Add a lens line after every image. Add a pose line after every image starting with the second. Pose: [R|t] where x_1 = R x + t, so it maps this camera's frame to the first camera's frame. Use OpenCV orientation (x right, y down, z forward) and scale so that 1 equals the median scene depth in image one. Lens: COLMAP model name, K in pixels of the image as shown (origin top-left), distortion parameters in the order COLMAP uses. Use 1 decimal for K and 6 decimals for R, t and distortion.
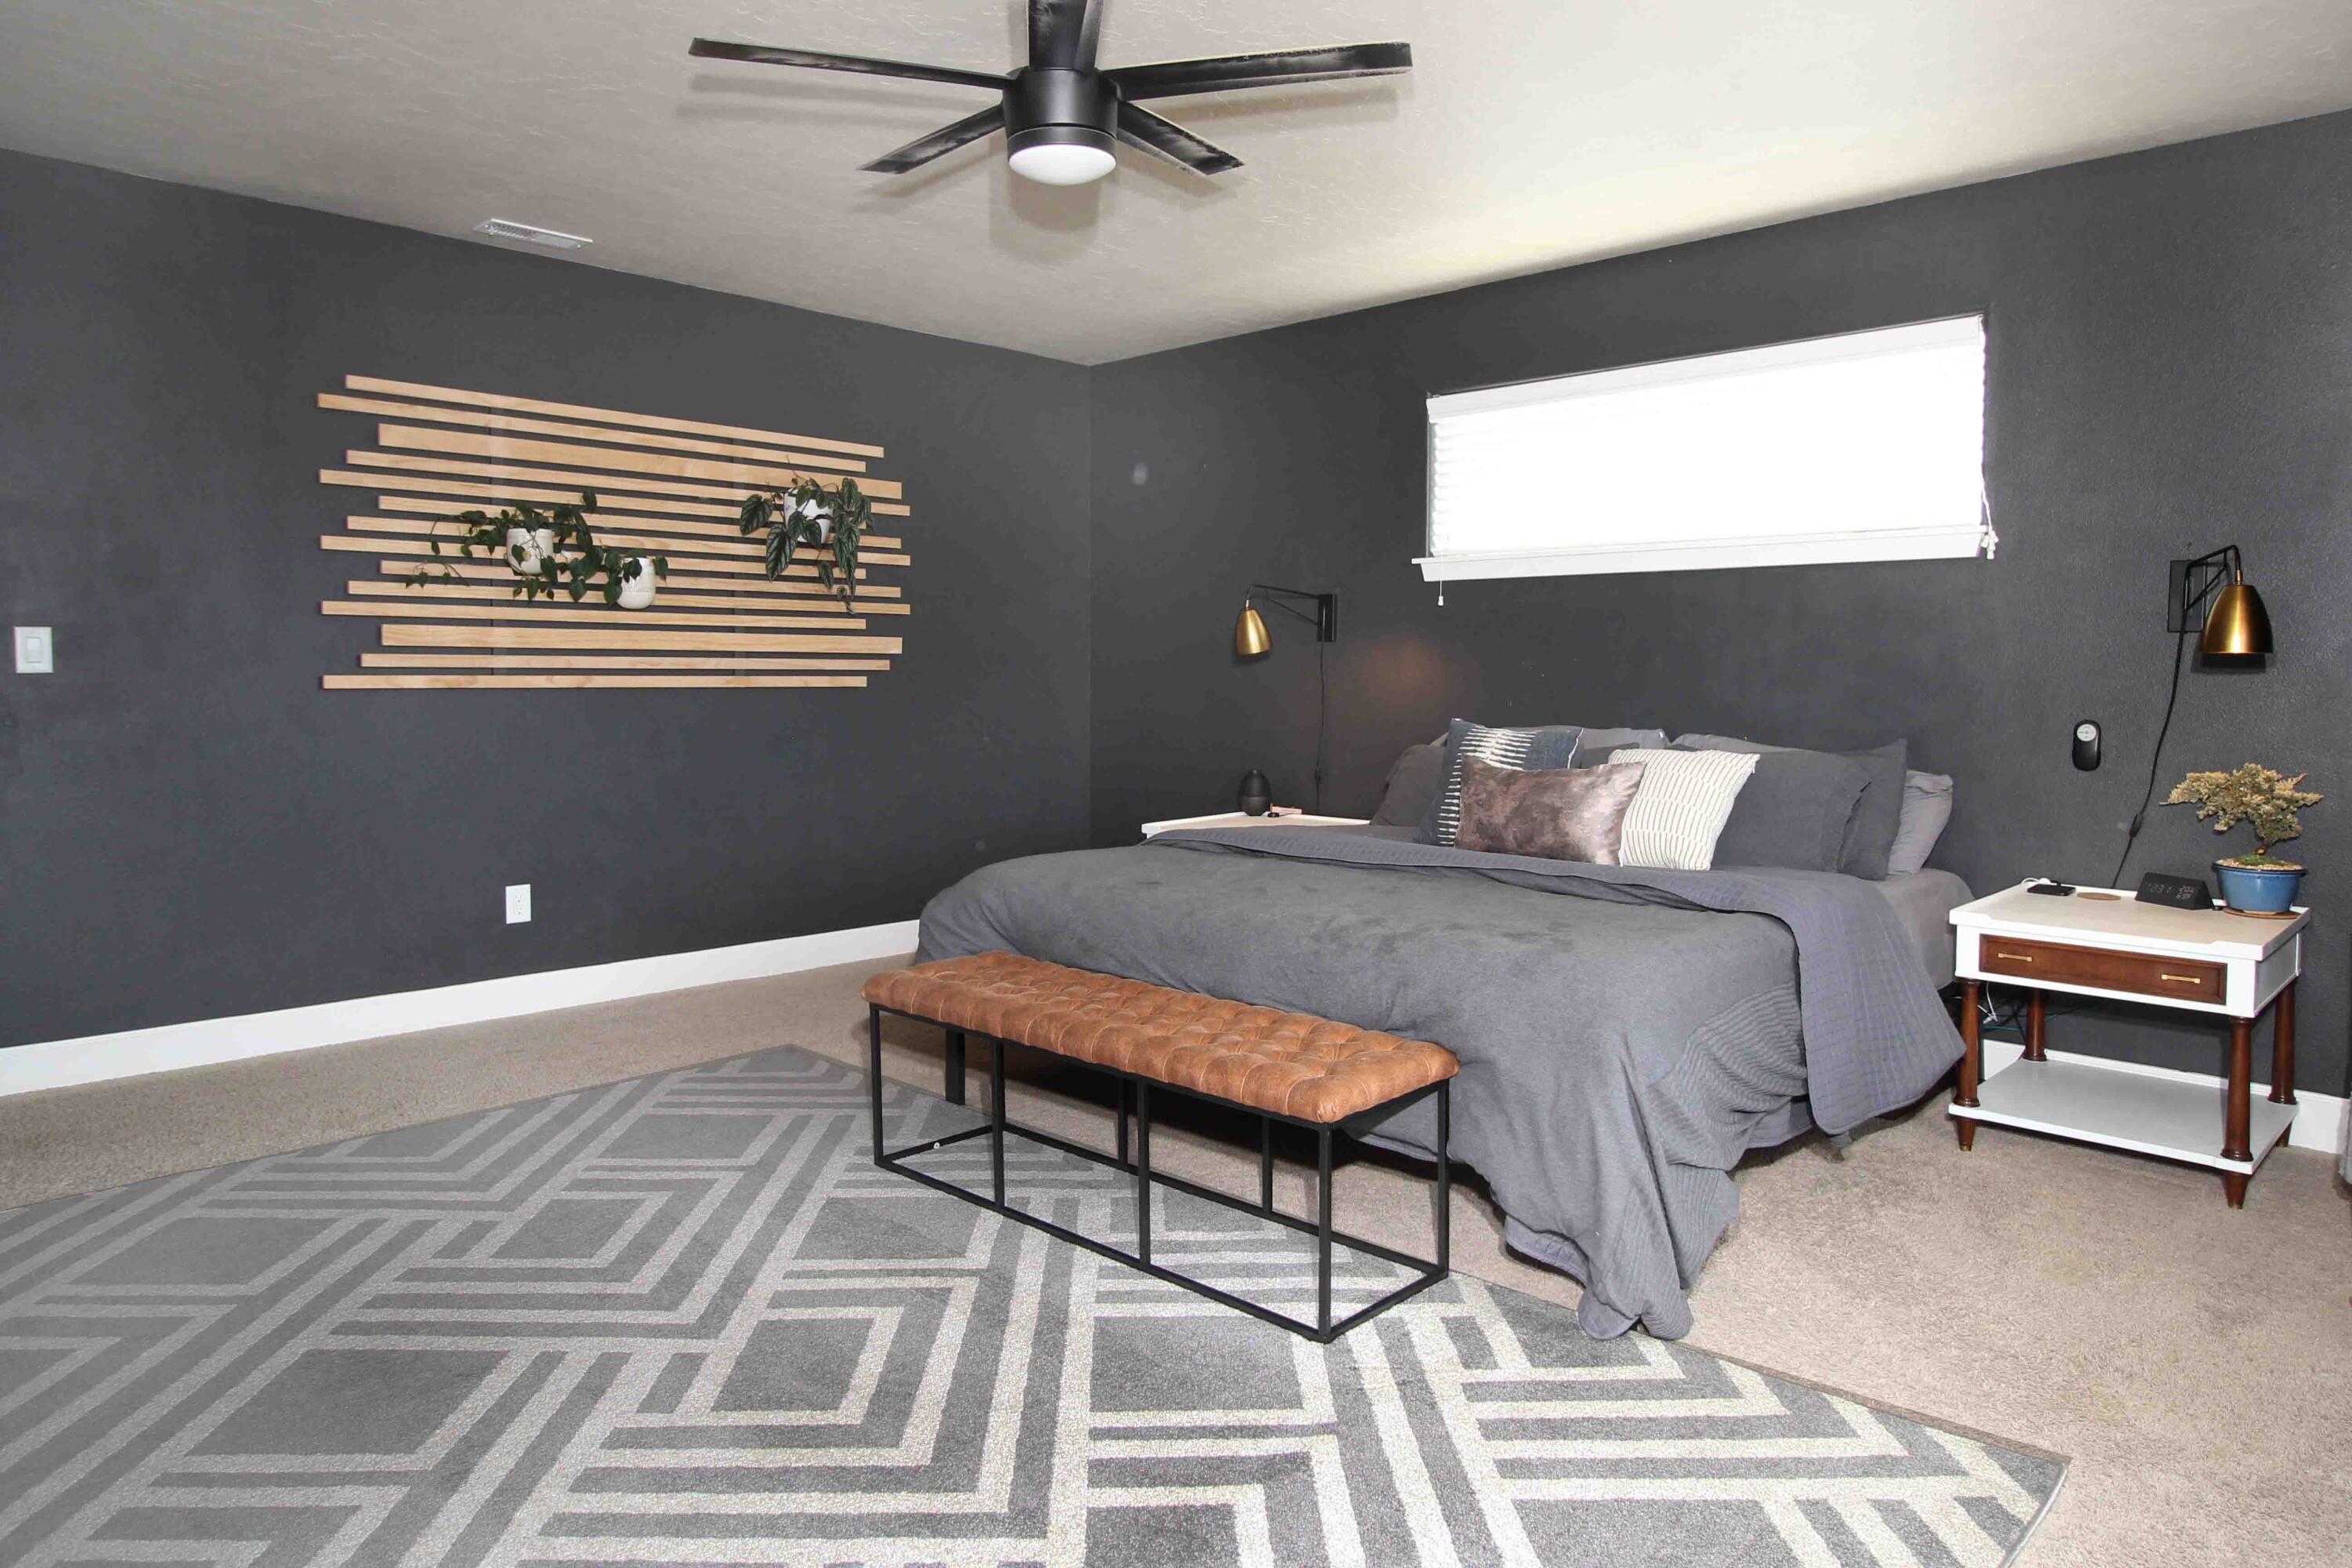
lens RADIAL K [[1529.7, 0, 1168.3], [0, 1529.7, 775.5], [0, 0, 1]] dist [-0.005924, 0.000301]
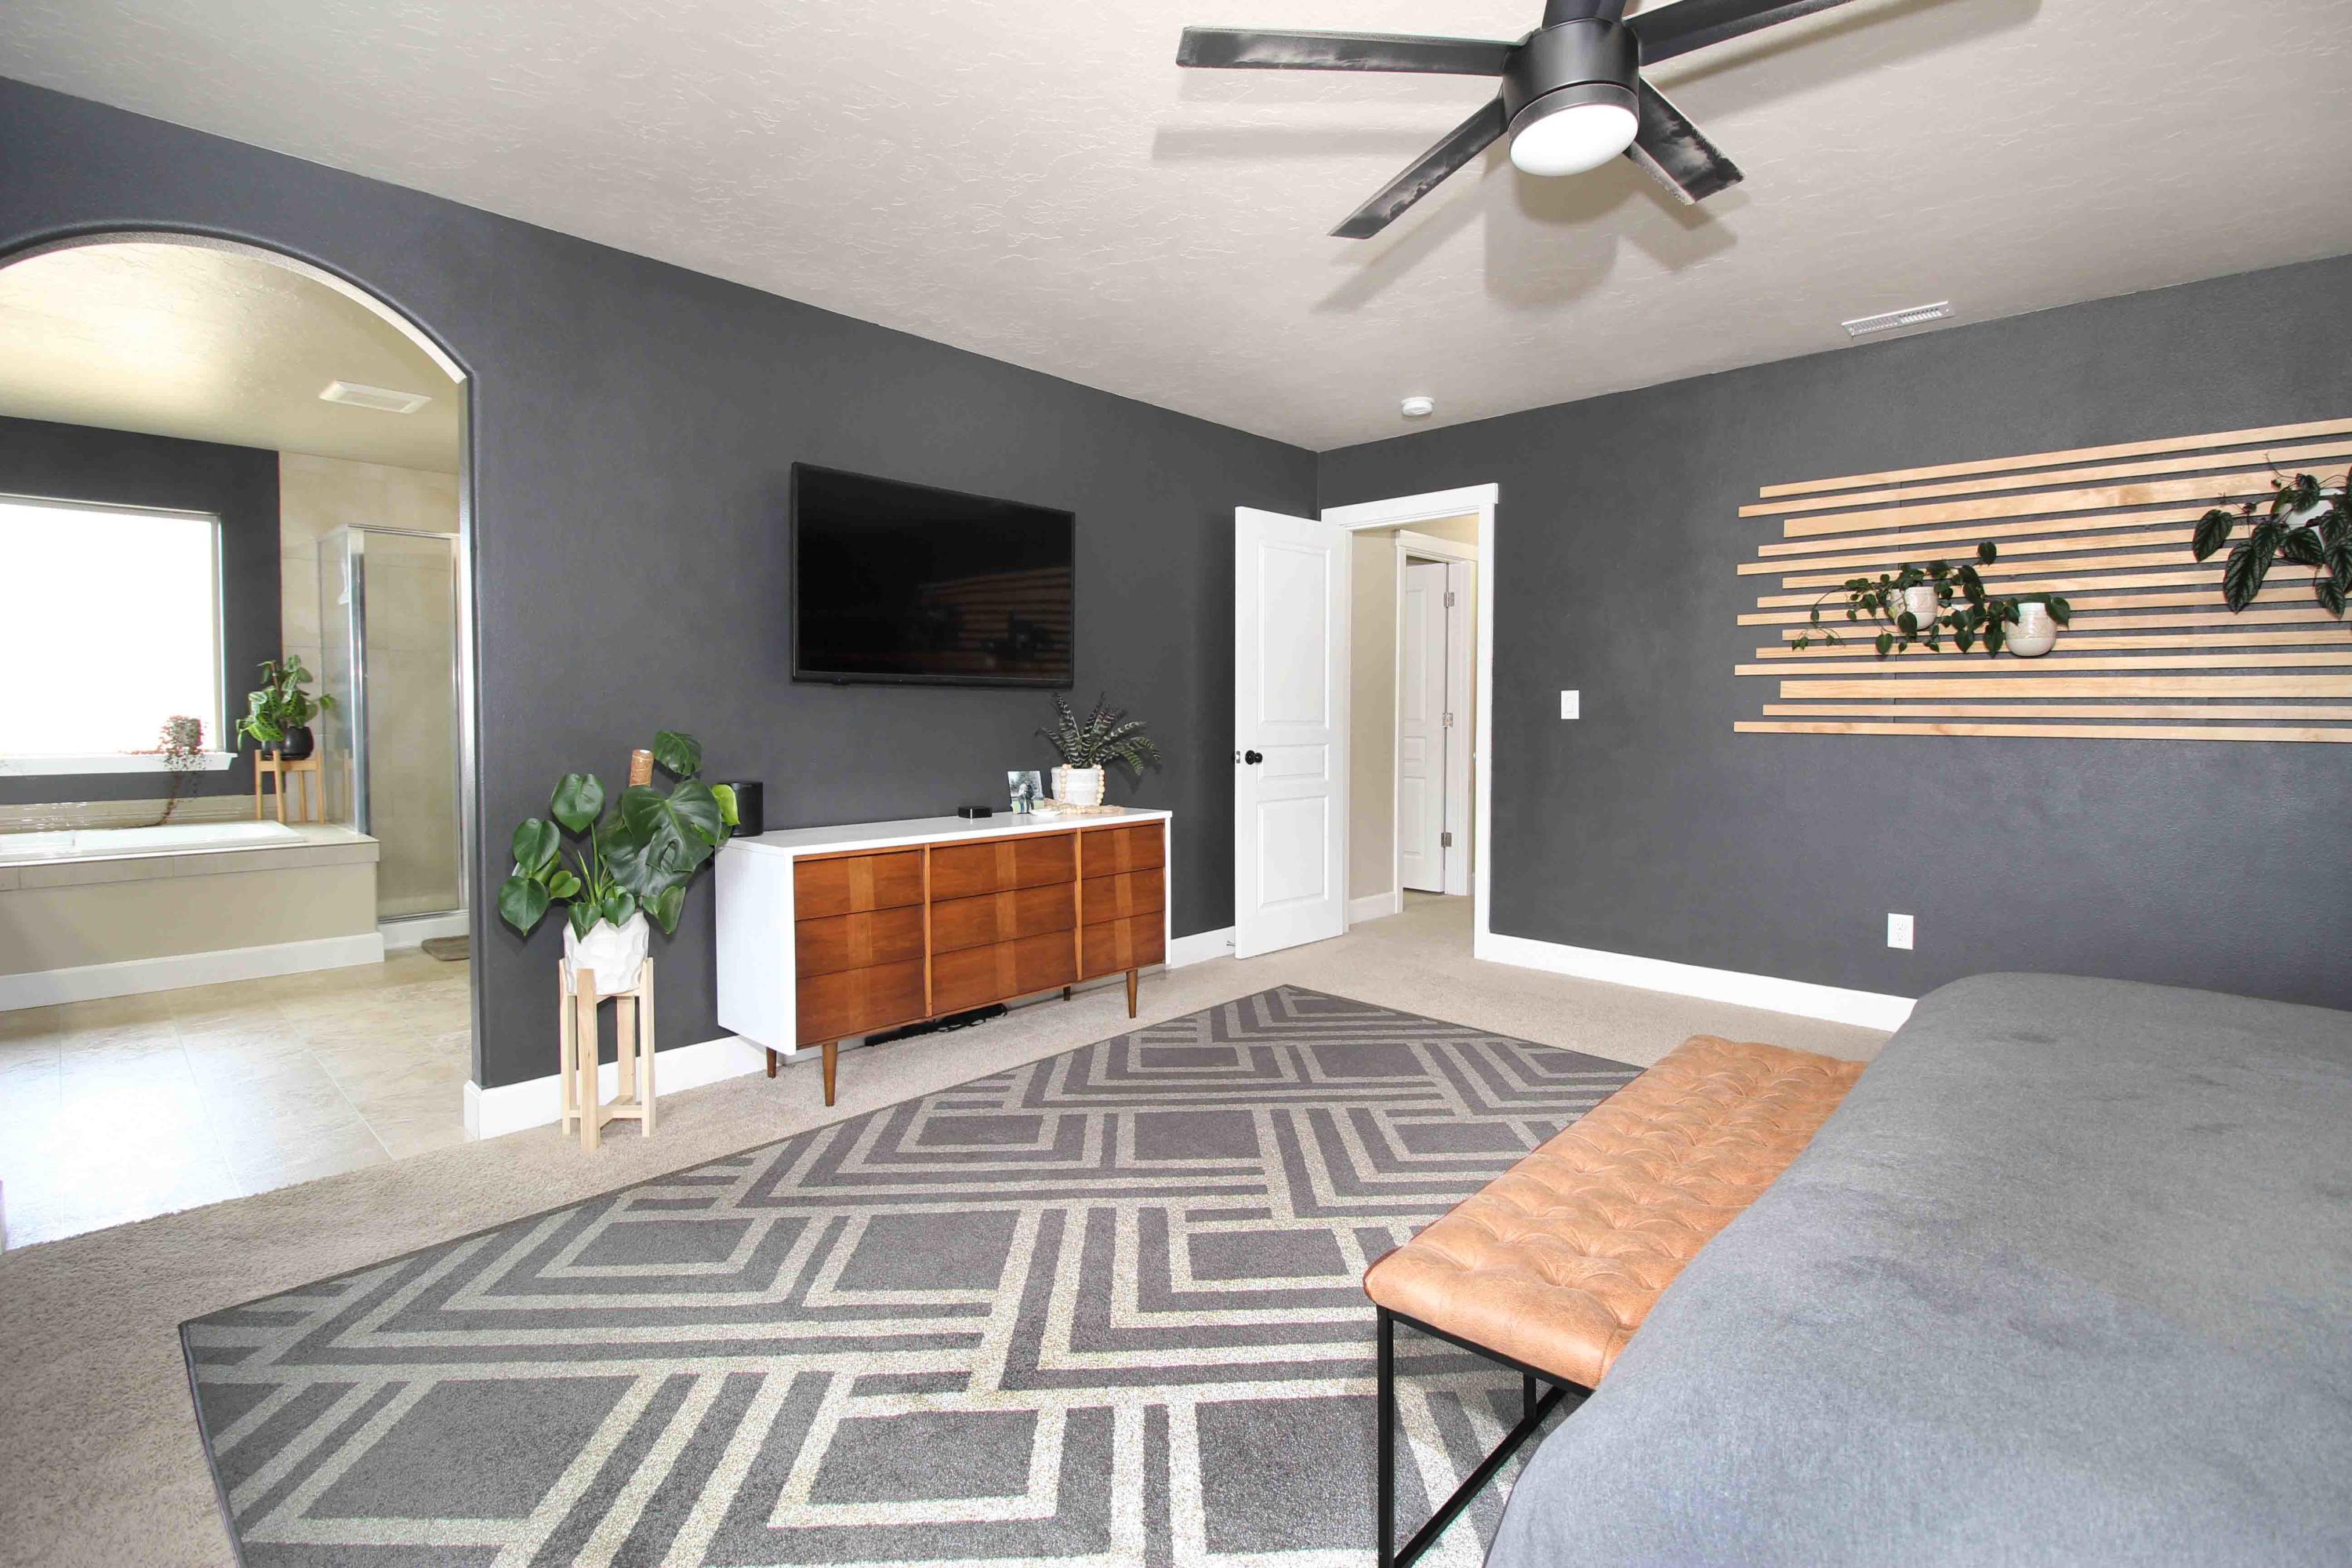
lens RADIAL K [[1090.4, 0, 1189.2], [0, 1090.4, 774.9], [0, 0, 1]] dist [-0.003279, -0.000933]
pose [[0.017191, 0.053893, -0.998399, 0.359417], [-0.074010, 0.995876, 0.052483, -0.032885], [0.997109, 0.072989, 0.021109, 0.492915]]
